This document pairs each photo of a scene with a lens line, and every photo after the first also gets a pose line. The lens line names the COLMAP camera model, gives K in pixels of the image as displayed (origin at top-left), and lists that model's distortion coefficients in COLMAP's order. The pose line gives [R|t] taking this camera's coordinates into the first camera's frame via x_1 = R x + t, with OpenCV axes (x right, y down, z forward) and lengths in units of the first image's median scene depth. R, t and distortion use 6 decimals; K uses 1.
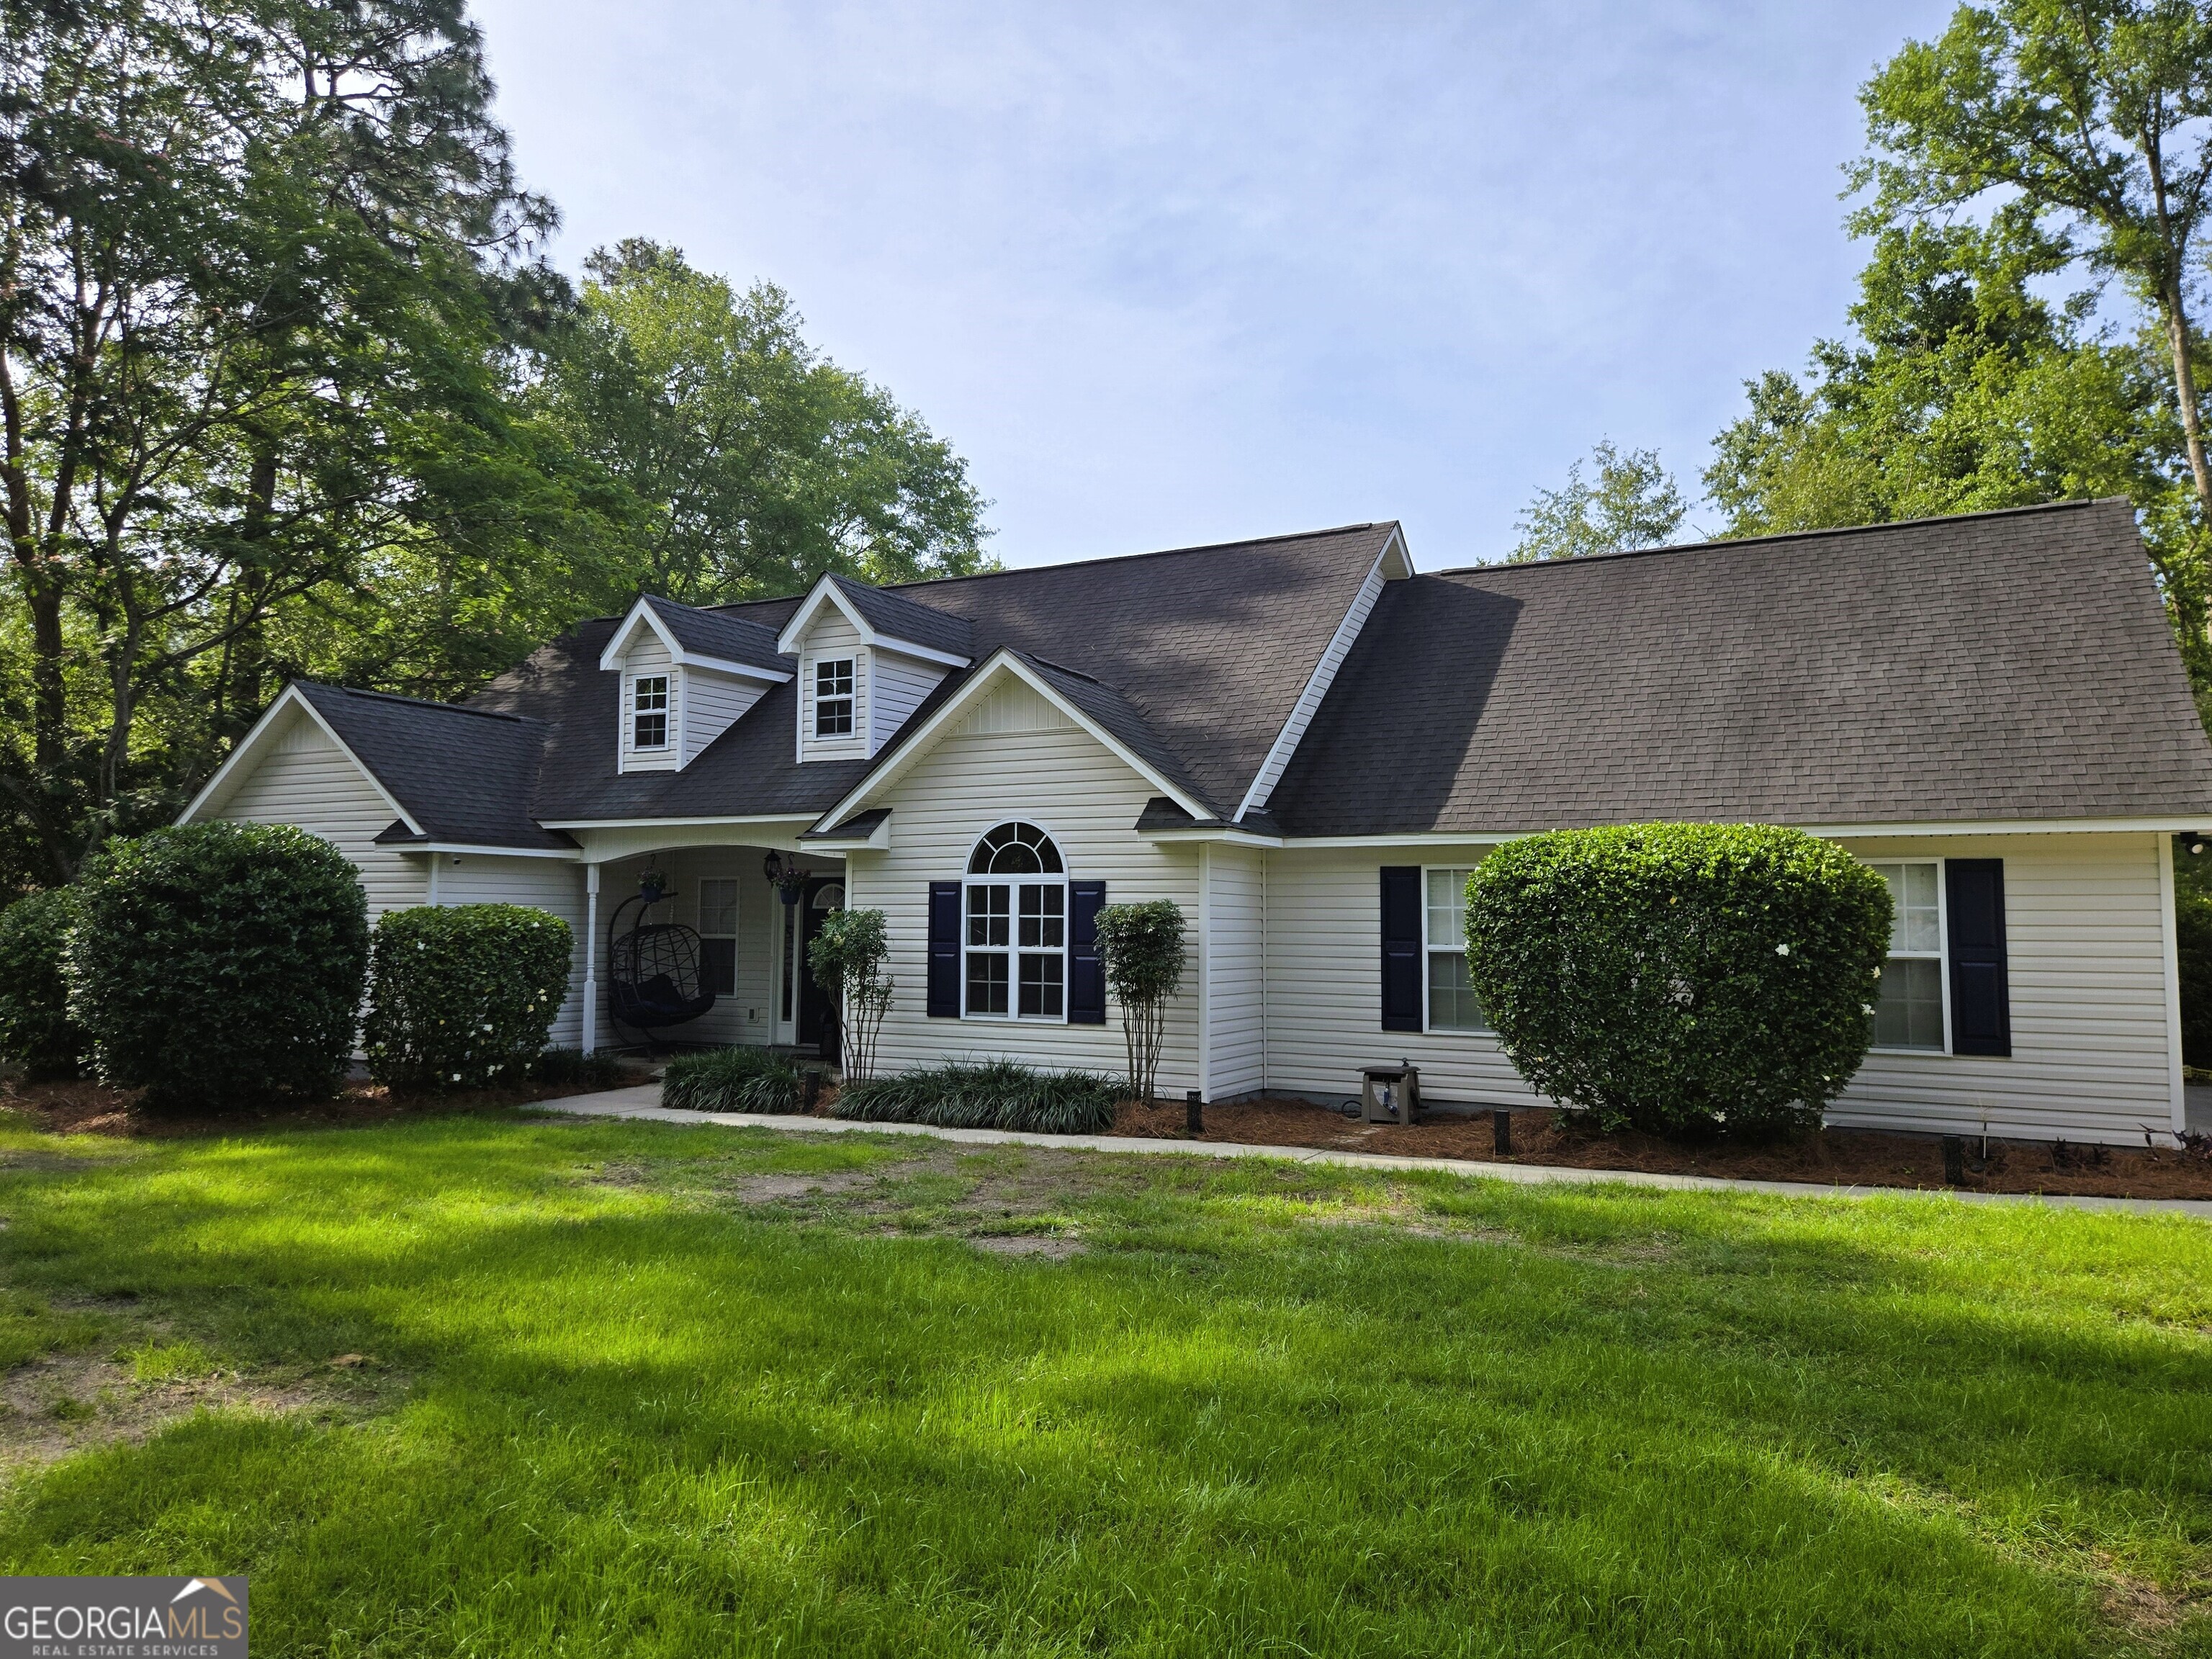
lens RADIAL K [[1484.8, 0, 1107.7], [0, 1484.8, 791.9], [0, 0, 1]] dist [0.063976, -0.050753]
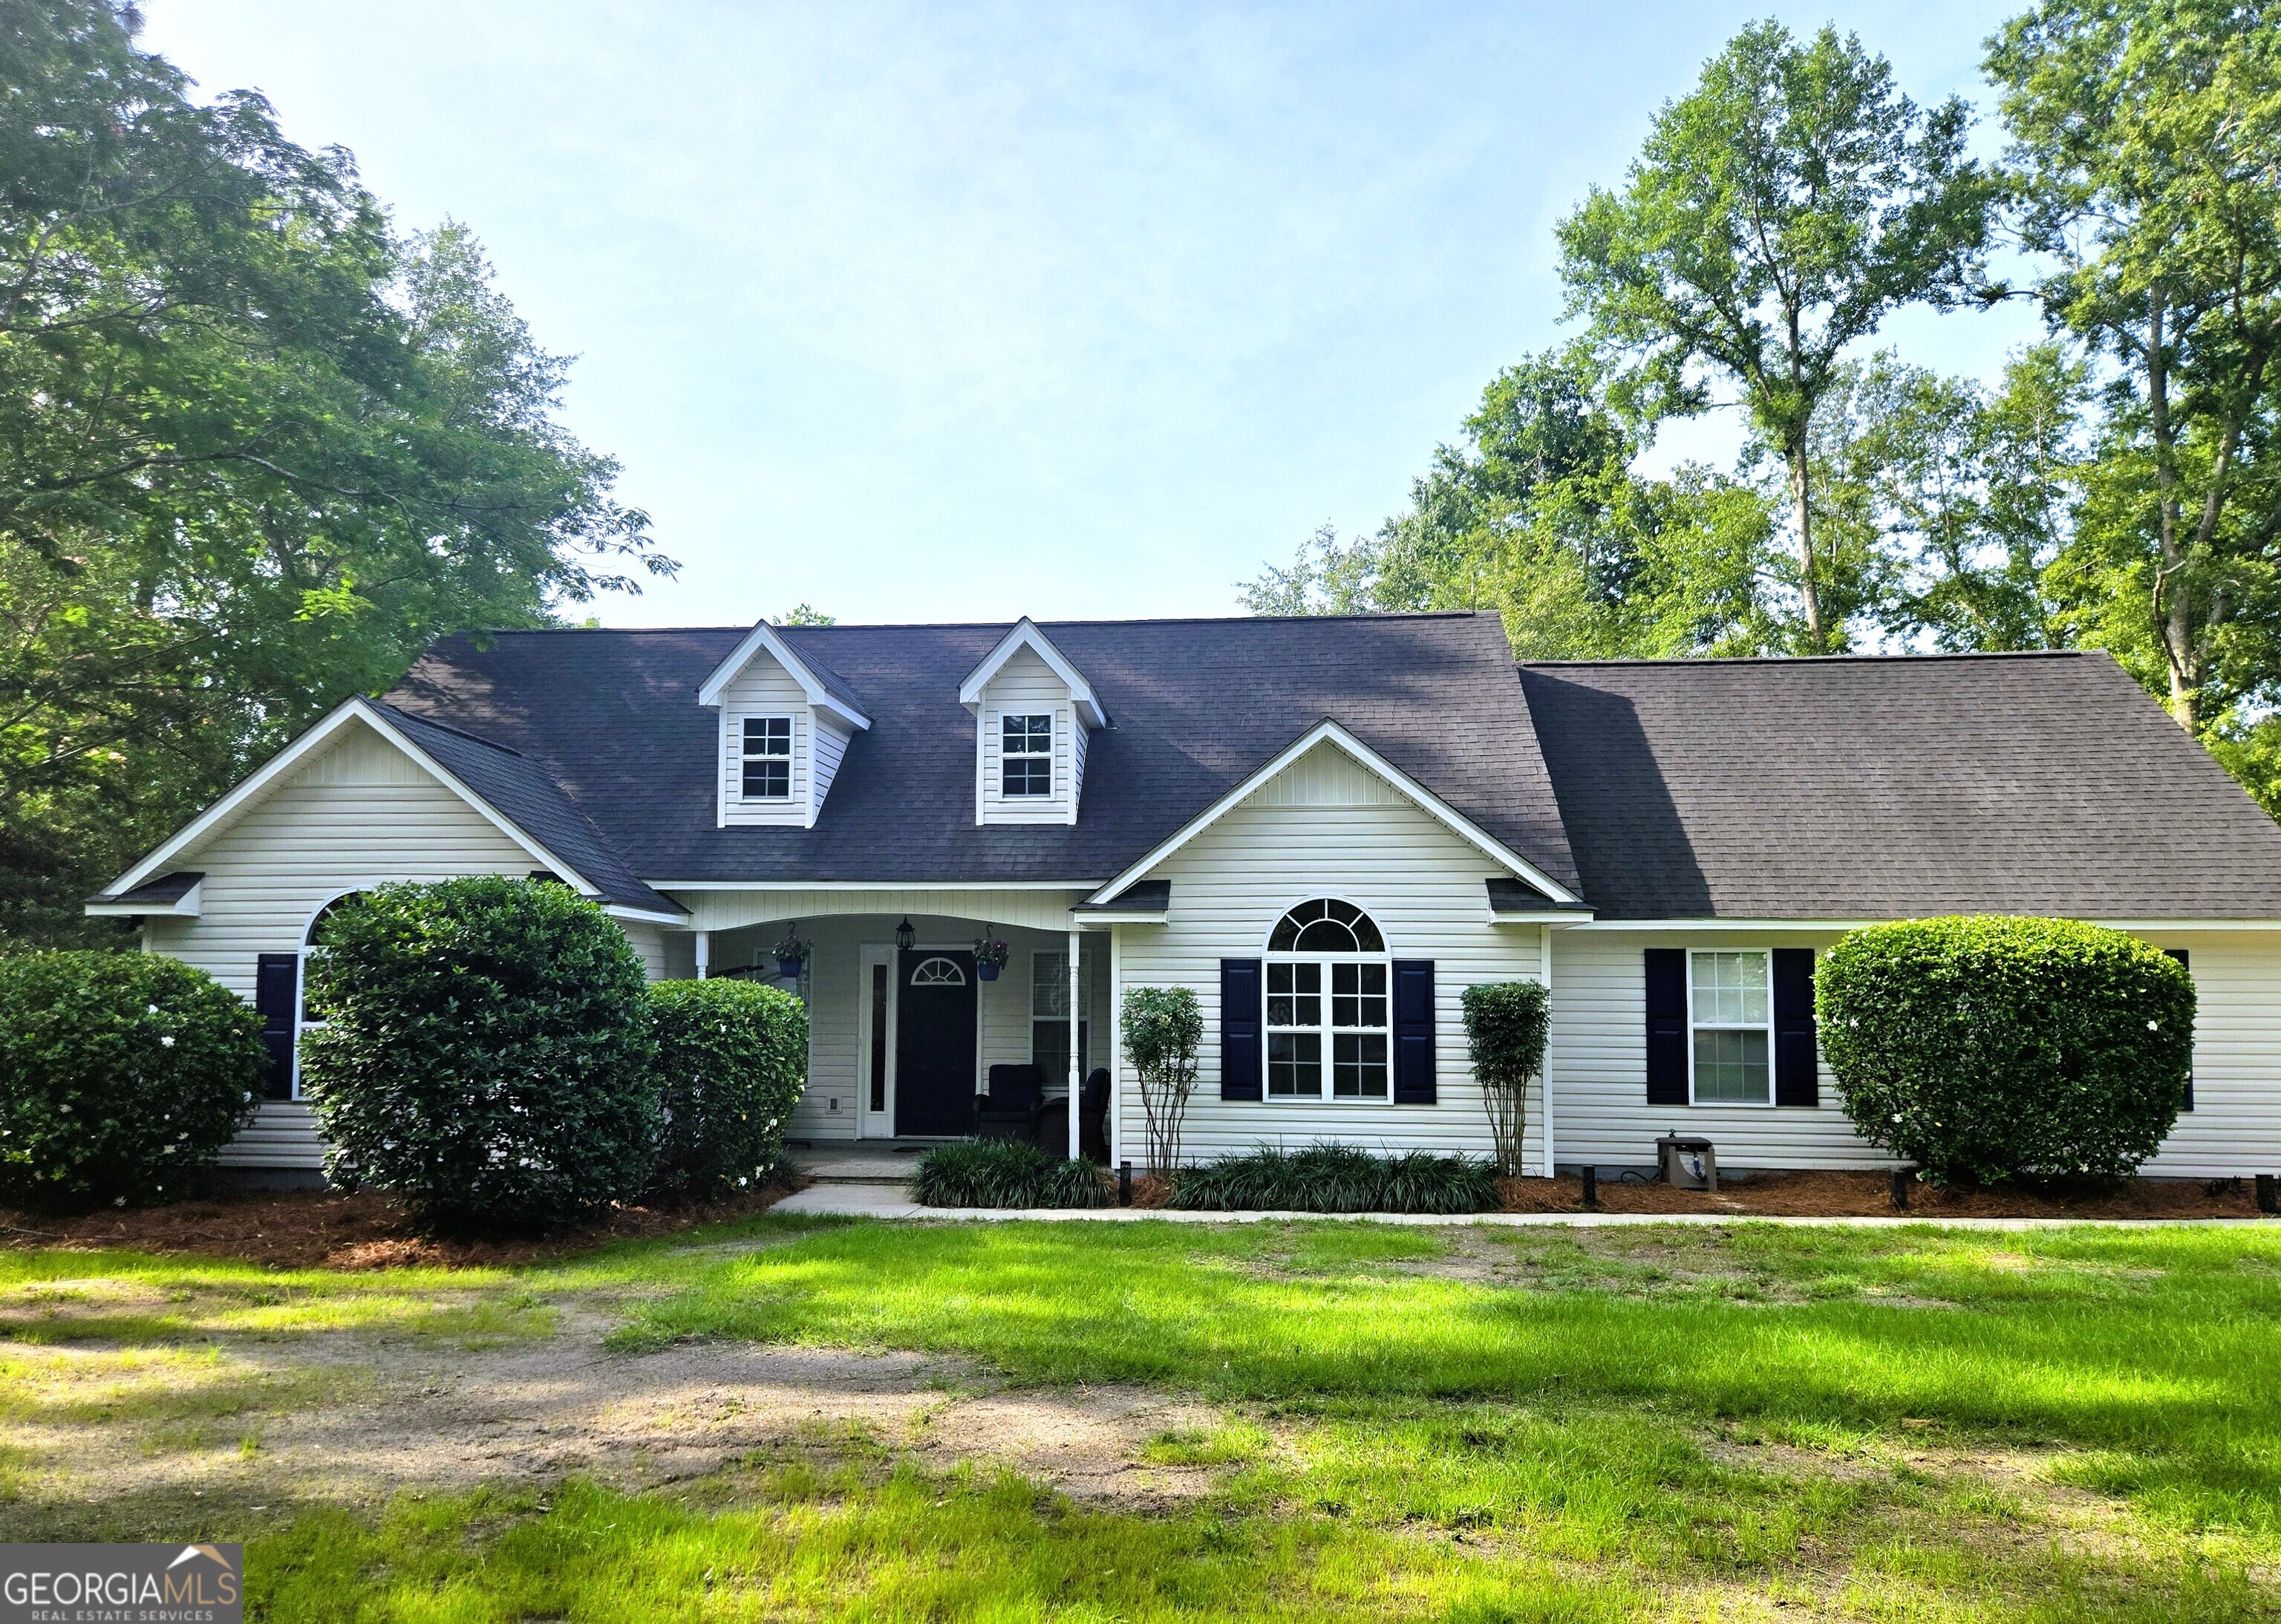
lens RADIAL K [[1629.5, 0, 1078.1], [0, 1629.5, 875.6], [0, 0, 1]] dist [0.066029, -0.072160]
pose [[0.931553, 0.027260, 0.362583, -0.601687], [-0.032012, 0.999462, 0.007104, 0.002883], [-0.362194, -0.018225, 0.931924, 0.063671]]
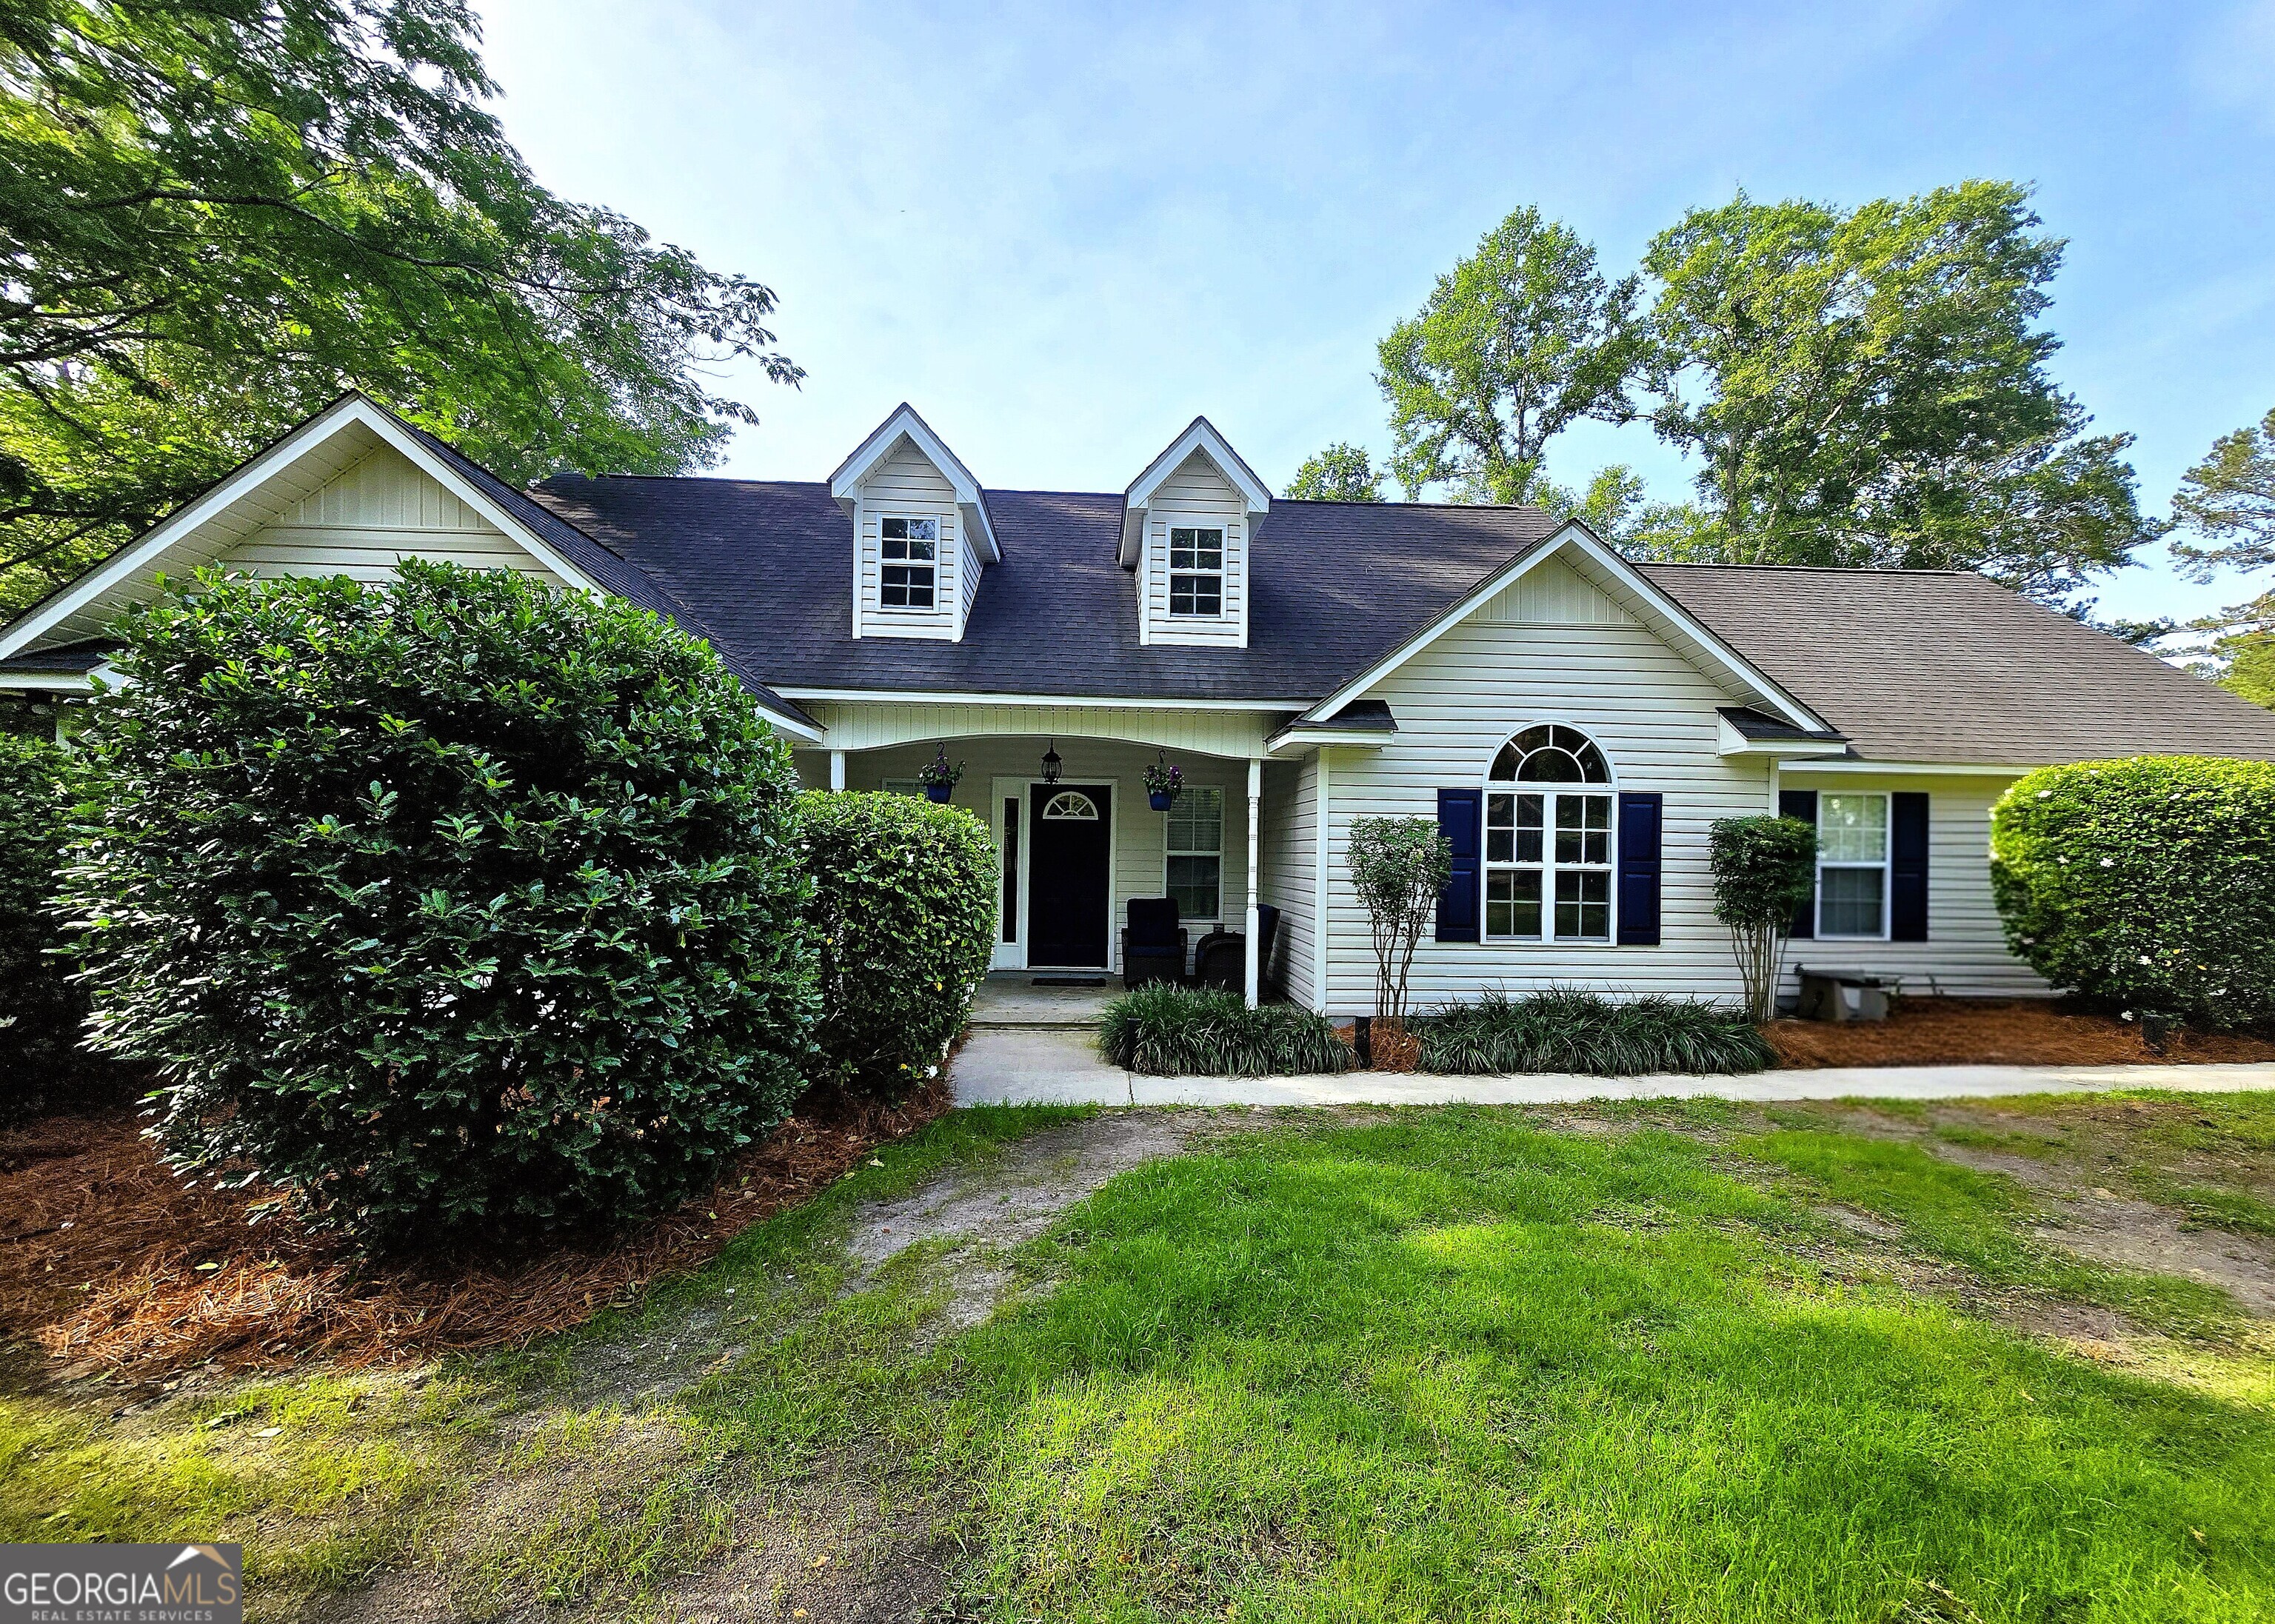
lens RADIAL K [[882.8, 0, 1133.6], [0, 882.8, 845.0], [0, 0, 1]] dist [-0.001553, -0.000066]
pose [[0.864270, 0.010949, 0.502909, -0.546750], [-0.055335, 0.995765, 0.073418, 0.067526], [-0.499975, -0.091281, 0.861216, 0.661944]]
